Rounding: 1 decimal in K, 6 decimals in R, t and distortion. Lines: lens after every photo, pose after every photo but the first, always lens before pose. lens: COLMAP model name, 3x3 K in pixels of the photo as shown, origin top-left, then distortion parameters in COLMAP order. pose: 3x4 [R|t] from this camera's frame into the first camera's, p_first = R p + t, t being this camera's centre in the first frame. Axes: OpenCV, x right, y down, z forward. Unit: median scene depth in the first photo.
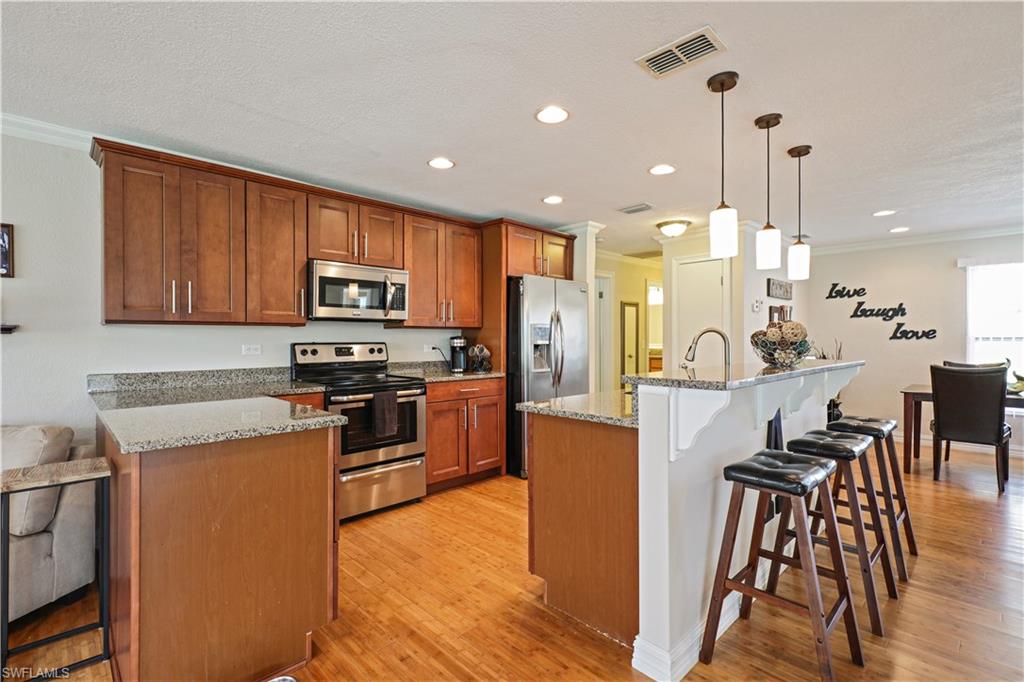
lens RADIAL K [[469.0, 0, 511.7], [0, 469.0, 336.9], [0, 0, 1]] dist [-0.001563, -0.000365]
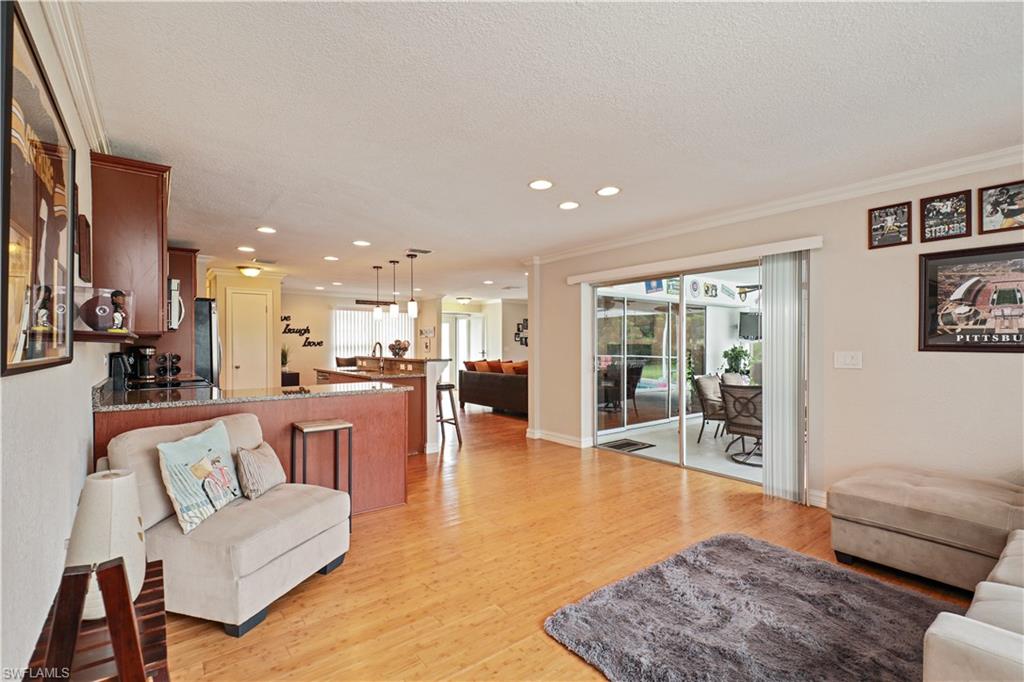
lens RADIAL K [[469.0, 0, 512.8], [0, 469.0, 342.1], [0, 0, 1]] dist [-0.001563, -0.000365]
pose [[0.121426, -0.002197, 0.992598, -0.834979], [0.002991, 0.999994, 0.001847, -0.012232], [-0.992596, 0.002745, 0.121432, 0.014468]]
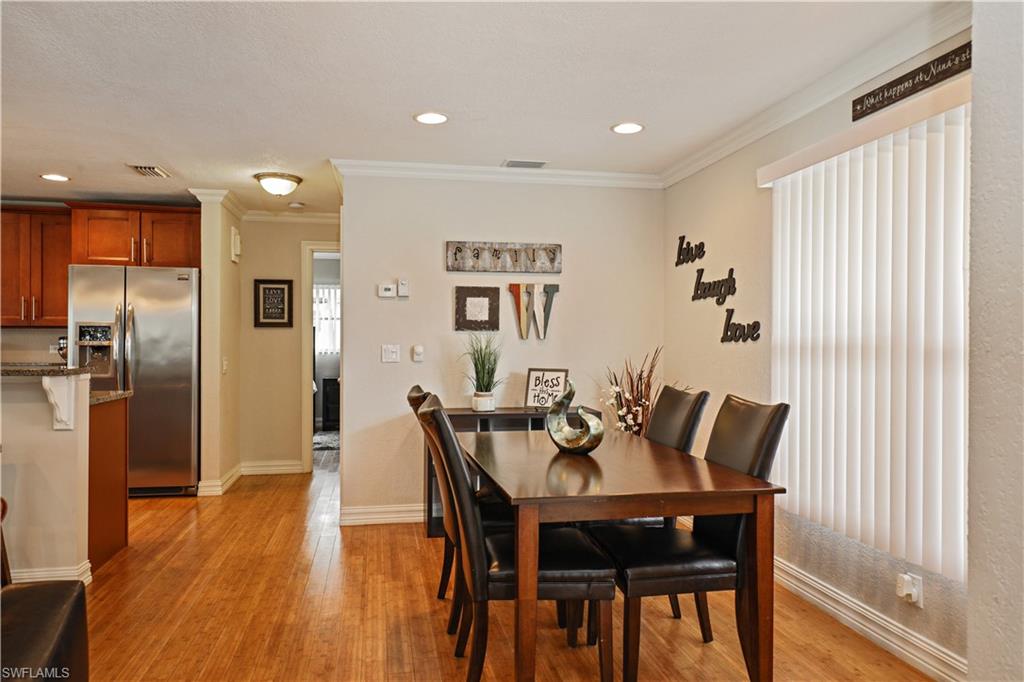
lens RADIAL K [[664.9, 0, 513.6], [0, 664.9, 344.8], [0, 0, 1]] dist [0.004298, 0.000212]
pose [[0.842674, 0.002646, -0.538418, 1.008377], [-0.005284, 0.999980, -0.003356, 0.011164], [0.538399, 0.005673, 0.842671, 0.298172]]
